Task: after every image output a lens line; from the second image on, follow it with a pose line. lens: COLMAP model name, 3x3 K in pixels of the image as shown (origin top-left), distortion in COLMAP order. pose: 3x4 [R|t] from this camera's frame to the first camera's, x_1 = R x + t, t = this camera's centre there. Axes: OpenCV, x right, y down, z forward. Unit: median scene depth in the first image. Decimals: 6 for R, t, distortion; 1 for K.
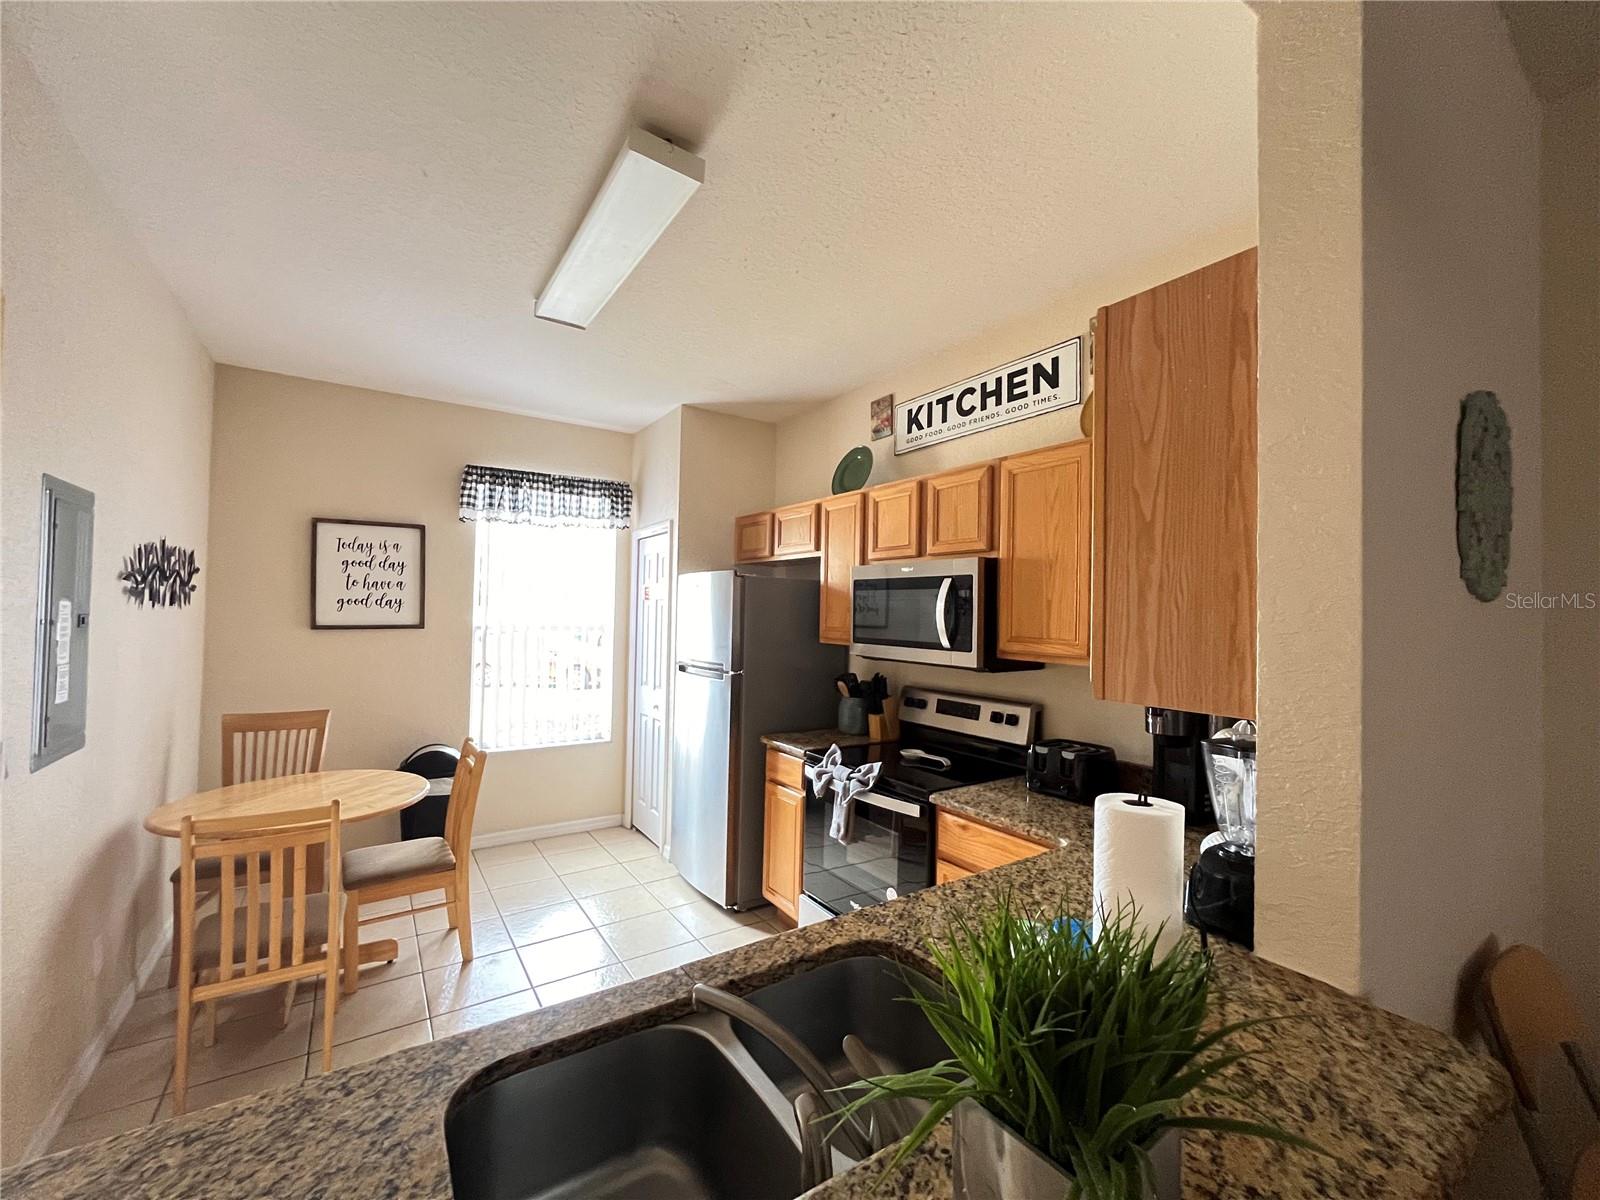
lens RADIAL K [[642.8, 0, 800.0], [0, 642.8, 600.0], [0, 0, 1]] dist [-0.000334, -0.000009]
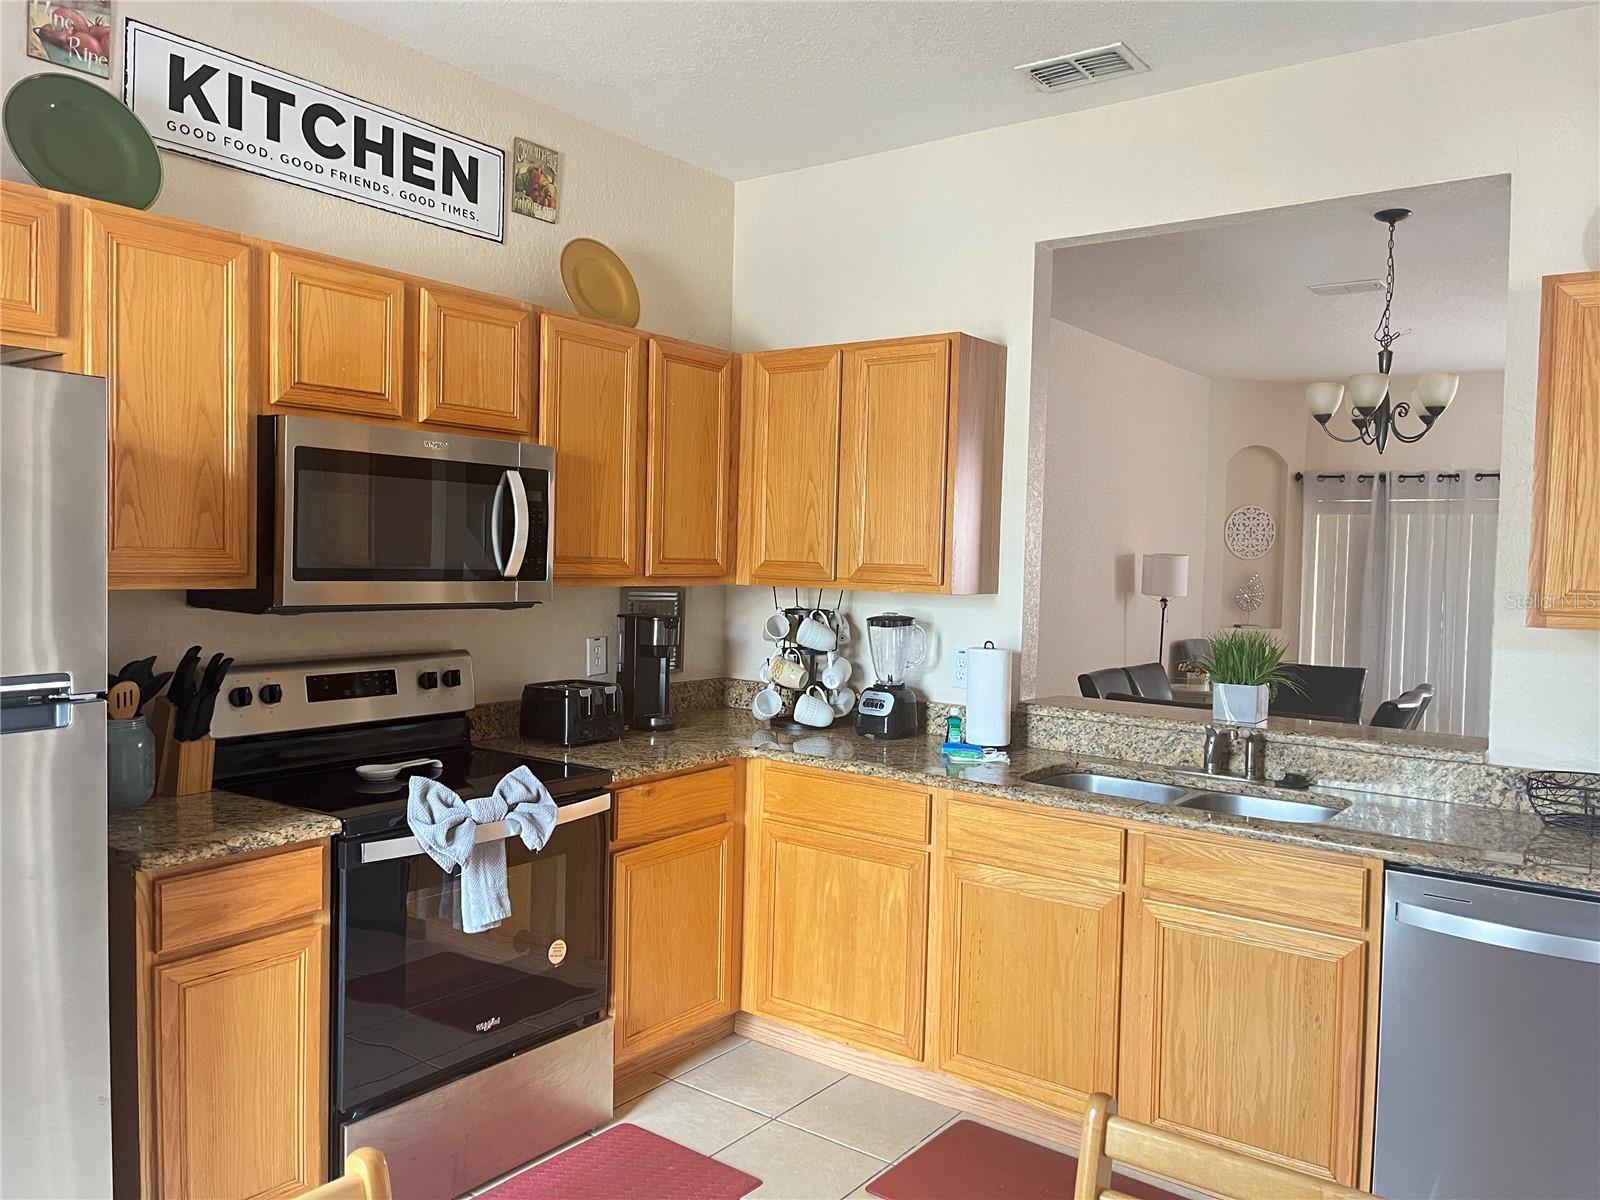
lens RADIAL K [[1192.7, 0, 800.0], [0, 1192.7, 600.0], [0, 0, 1]] dist [0.068002, -0.086716]
pose [[-0.330277, -0.068065, 0.941427, -0.921633], [-0.053114, 0.997156, 0.053461, 0.014445], [-0.942389, -0.032346, -0.332953, 1.006757]]
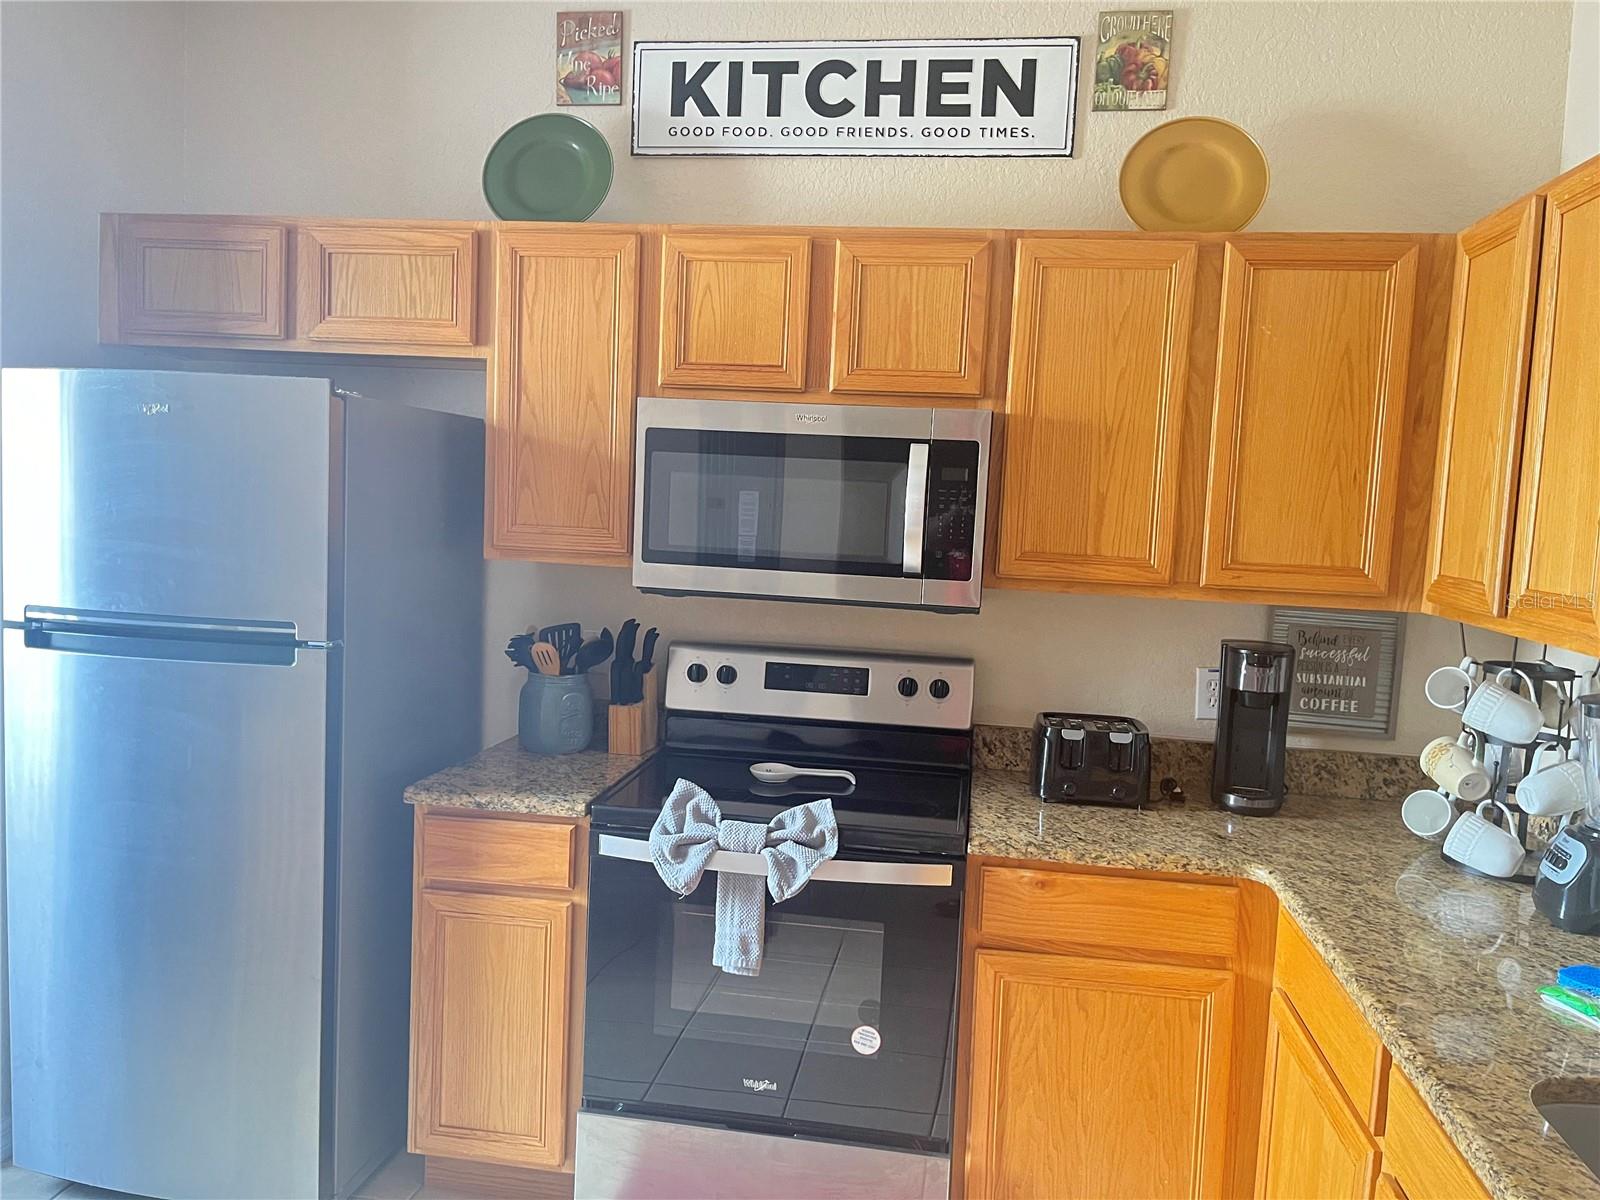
lens RADIAL K [[1192.7, 0, 800.0], [0, 1192.7, 600.0], [0, 0, 1]] dist [0.068002, -0.086716]
pose [[0.675078, -0.056172, 0.735605, -0.517665], [-0.046657, 0.991850, 0.118557, -0.016527], [-0.736270, -0.114357, 0.666955, 0.351192]]
